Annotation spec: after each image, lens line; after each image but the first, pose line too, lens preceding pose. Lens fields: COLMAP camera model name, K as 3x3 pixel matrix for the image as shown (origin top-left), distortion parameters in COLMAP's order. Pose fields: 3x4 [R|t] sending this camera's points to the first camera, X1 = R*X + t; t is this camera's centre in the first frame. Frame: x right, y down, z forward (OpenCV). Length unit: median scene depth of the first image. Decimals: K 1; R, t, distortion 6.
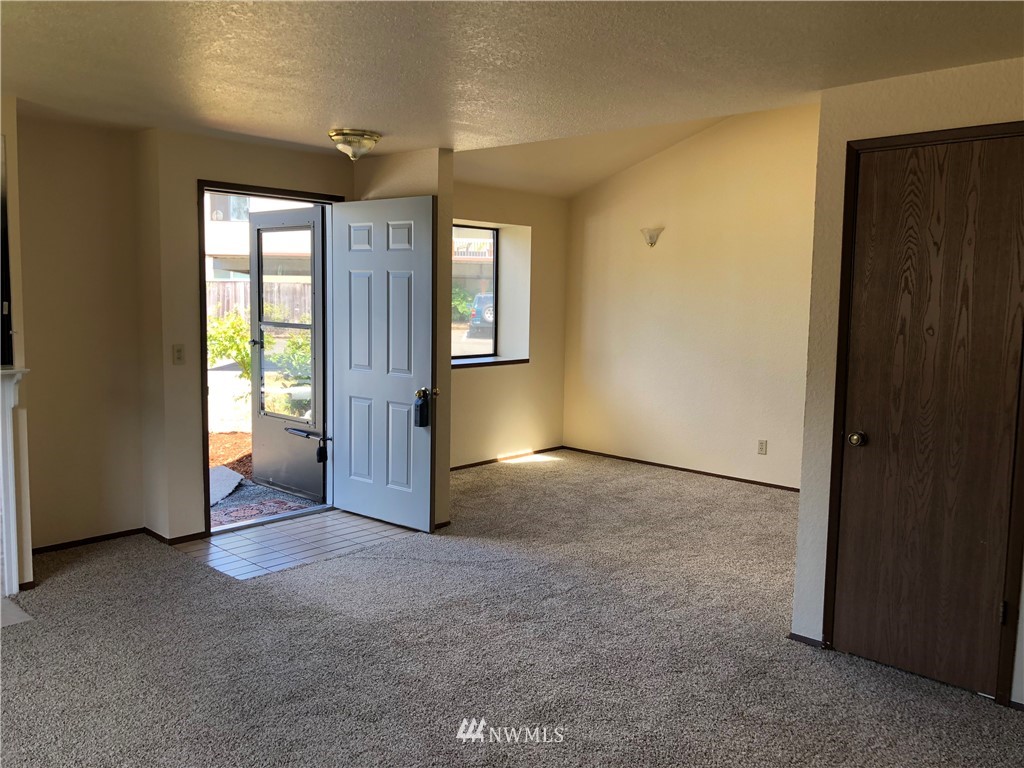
lens RADIAL K [[843.6, 0, 513.4], [0, 843.6, 379.2], [0, 0, 1]] dist [0.028240, -0.037102]
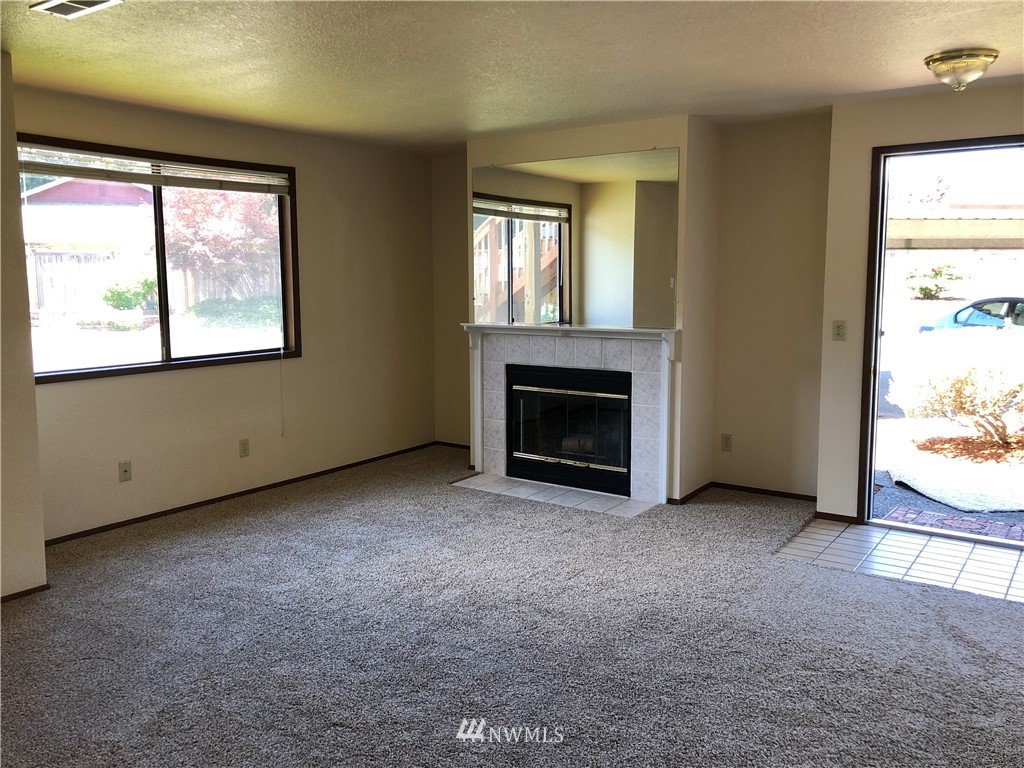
lens RADIAL K [[843.6, 0, 512.3], [0, 843.6, 386.2], [0, 0, 1]] dist [0.028240, -0.037102]
pose [[0.135259, 0.111661, -0.984498, 0.537462], [-0.100970, 0.990010, 0.098414, -0.023901], [0.985652, 0.086093, 0.145182, 0.488103]]
